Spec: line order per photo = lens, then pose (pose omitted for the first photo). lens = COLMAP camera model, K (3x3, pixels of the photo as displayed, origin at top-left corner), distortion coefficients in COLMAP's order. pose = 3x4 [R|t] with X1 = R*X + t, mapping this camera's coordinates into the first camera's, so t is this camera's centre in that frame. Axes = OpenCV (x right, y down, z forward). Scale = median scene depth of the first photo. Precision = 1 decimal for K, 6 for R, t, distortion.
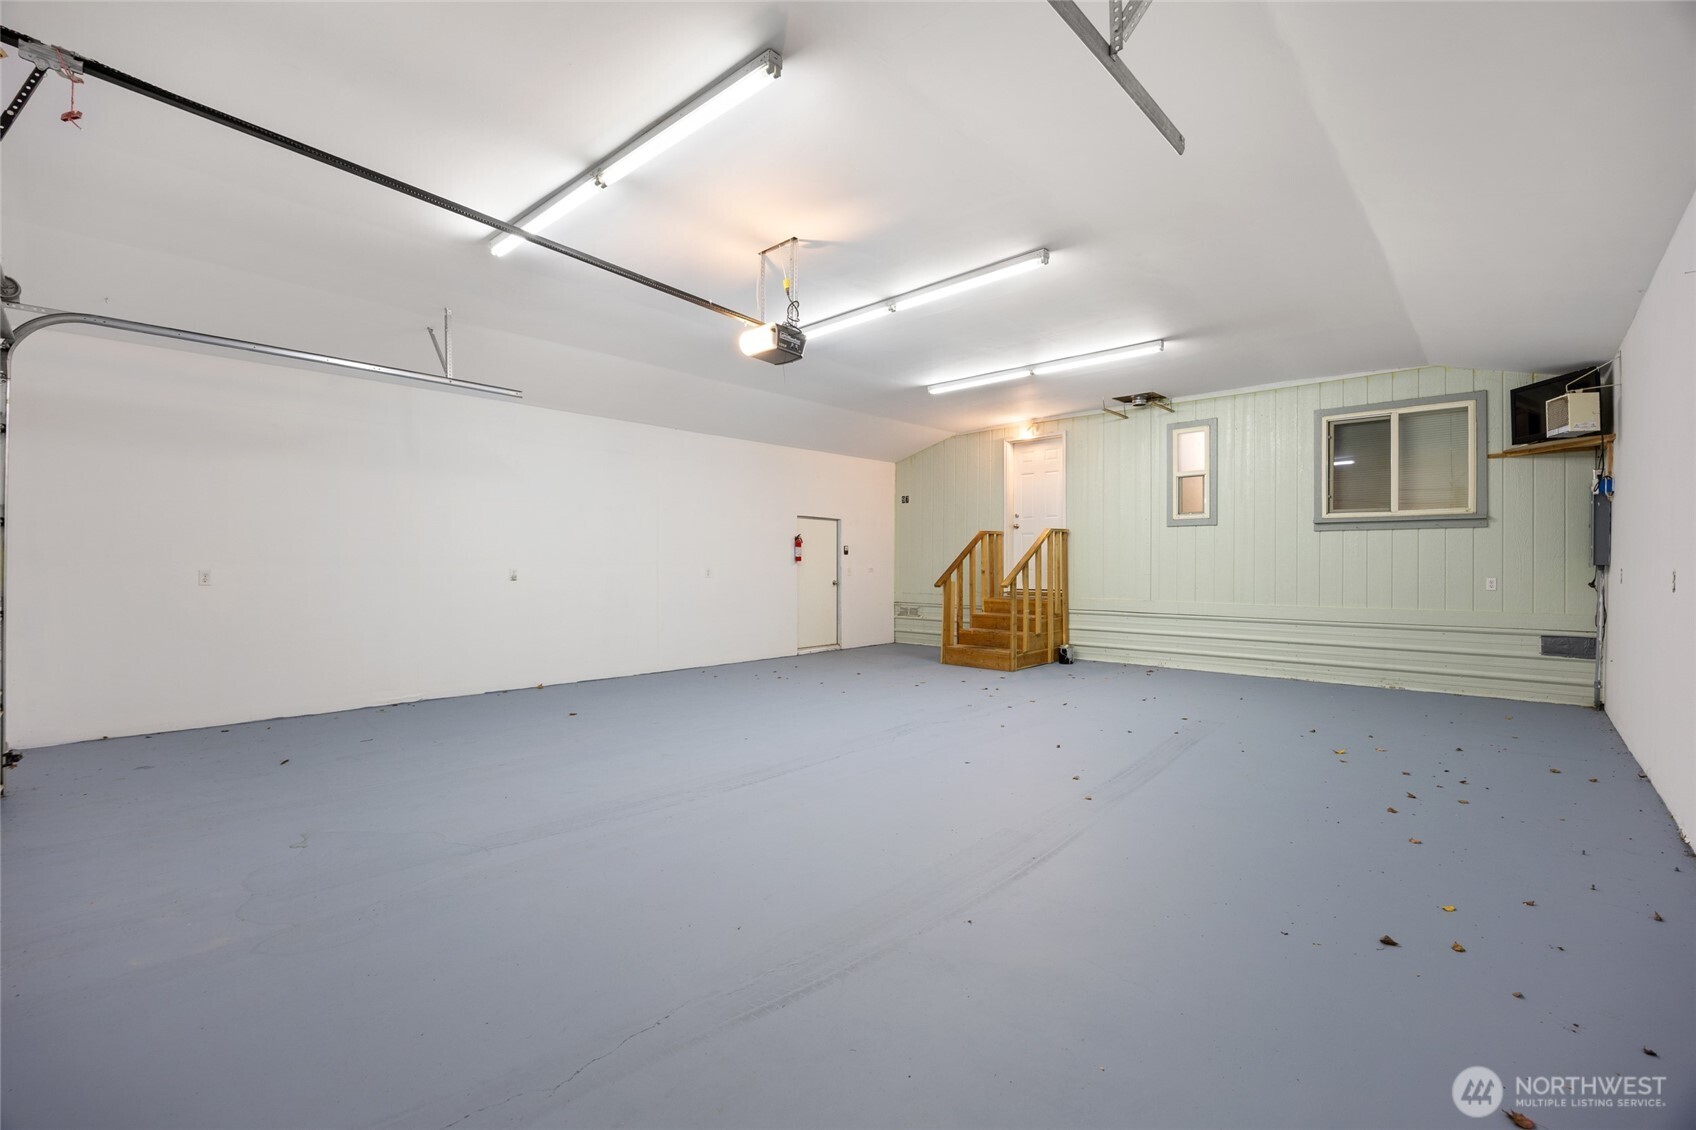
lens RADIAL K [[755.0, 0, 843.1], [0, 755.0, 567.1], [0, 0, 1]] dist [-0.009411, -0.000601]
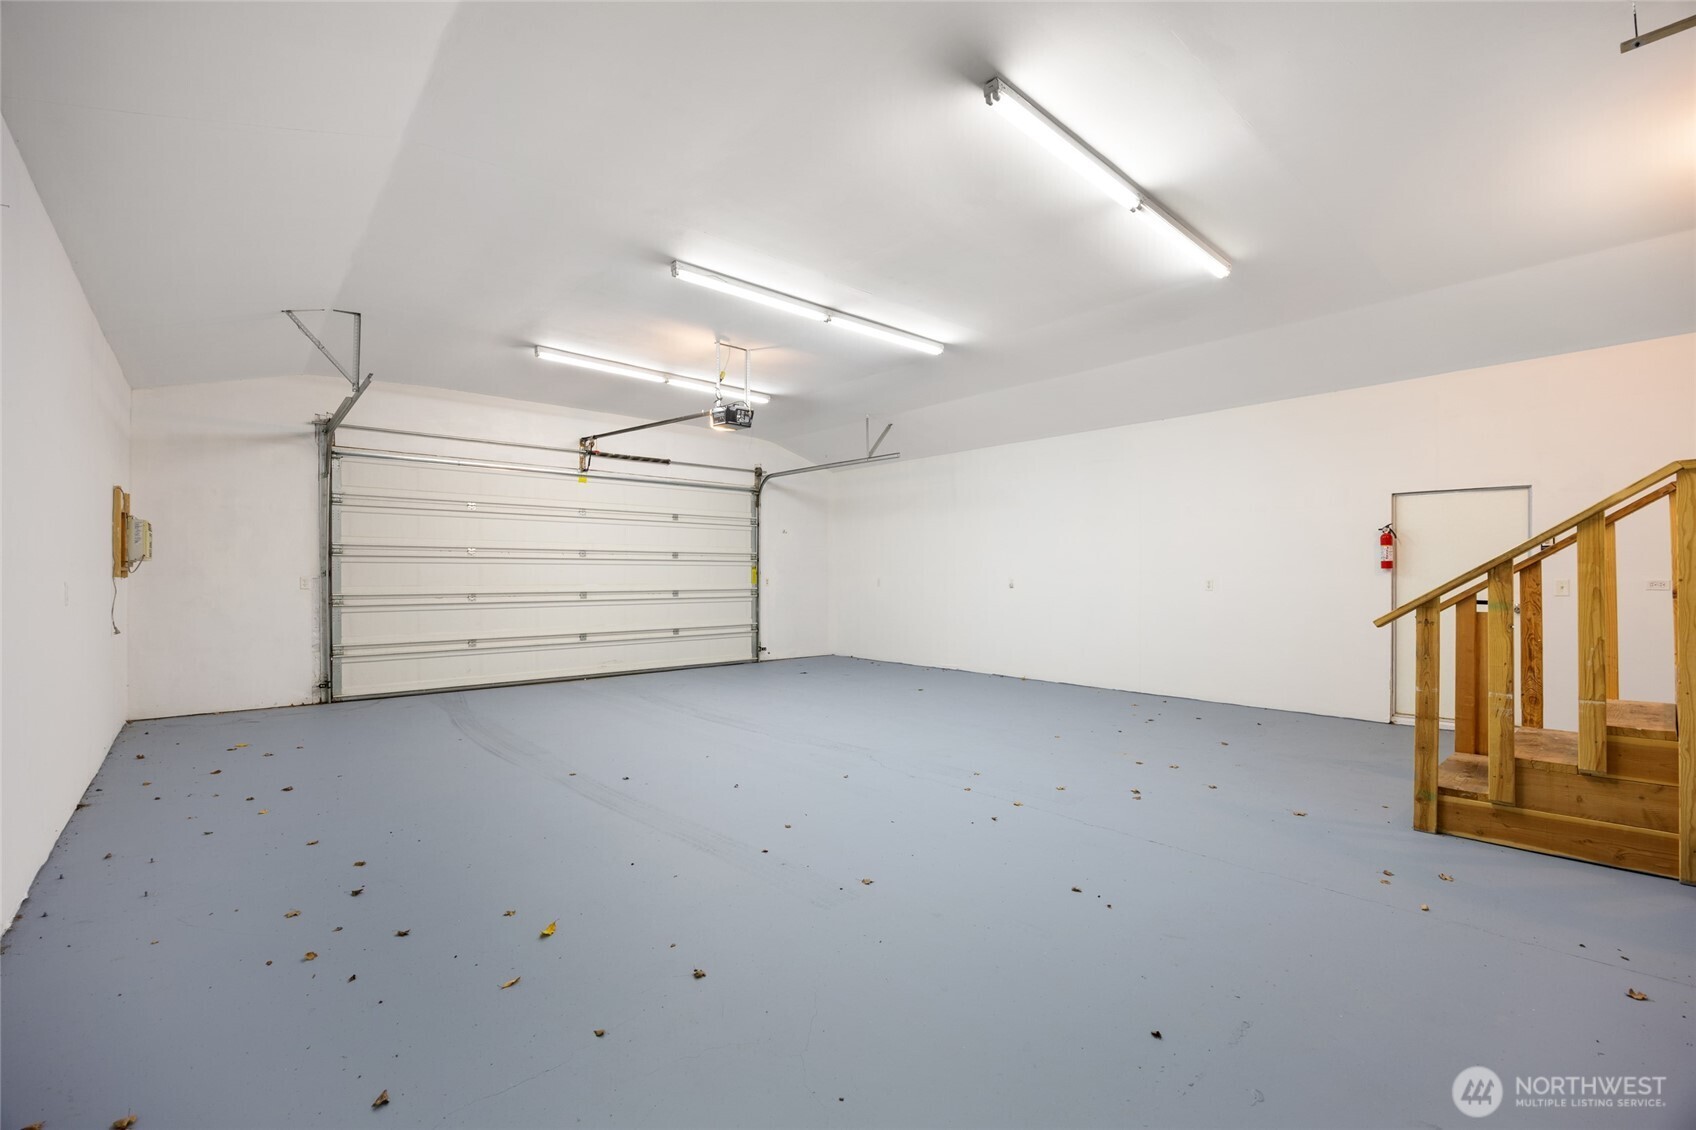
lens RADIAL K [[755.0, 0, 843.1], [0, 755.0, 567.1], [0, 0, 1]] dist [-0.009411, -0.000601]
pose [[-0.117397, -0.012494, -0.993007, 0.808681], [-0.003871, 0.999919, -0.012124, -0.000104], [0.993078, 0.002421, -0.117436, 0.867370]]
